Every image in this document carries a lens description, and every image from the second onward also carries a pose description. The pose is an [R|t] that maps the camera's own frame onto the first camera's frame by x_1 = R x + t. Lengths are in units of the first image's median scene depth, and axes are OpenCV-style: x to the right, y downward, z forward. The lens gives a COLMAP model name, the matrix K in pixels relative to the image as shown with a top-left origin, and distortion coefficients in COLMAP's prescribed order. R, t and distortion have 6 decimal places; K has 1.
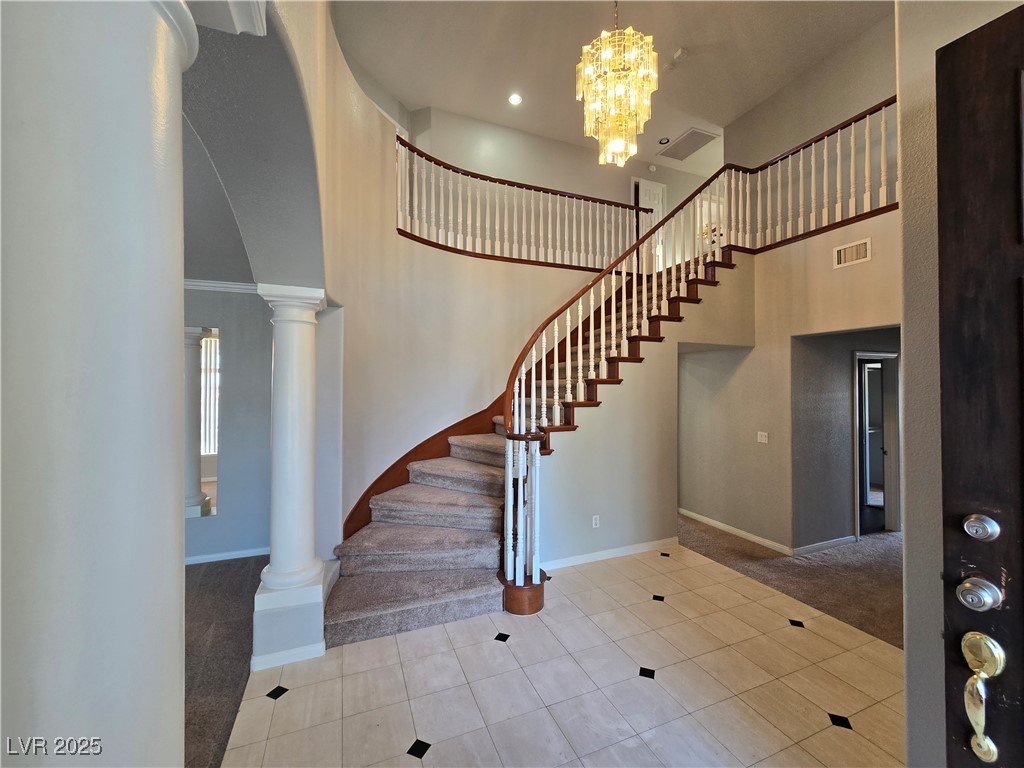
lens RADIAL K [[419.6, 0, 513.6], [0, 419.6, 385.8], [0, 0, 1]] dist [0.000019, 0.000861]
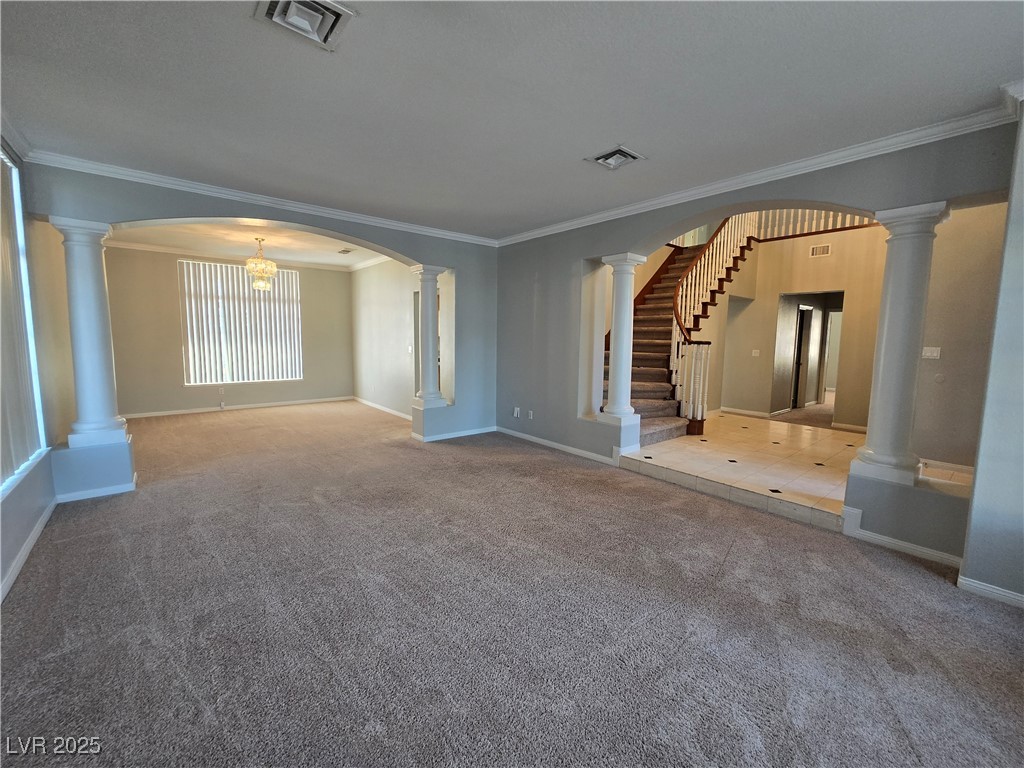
lens RADIAL K [[419.6, 0, 515.9], [0, 419.6, 379.5], [0, 0, 1]] dist [0.000019, 0.000861]
pose [[0.954825, -0.015708, 0.296754, -0.927881], [-0.018092, 0.993677, 0.110809, 0.063054], [-0.296618, -0.111172, 0.948503, -0.381513]]
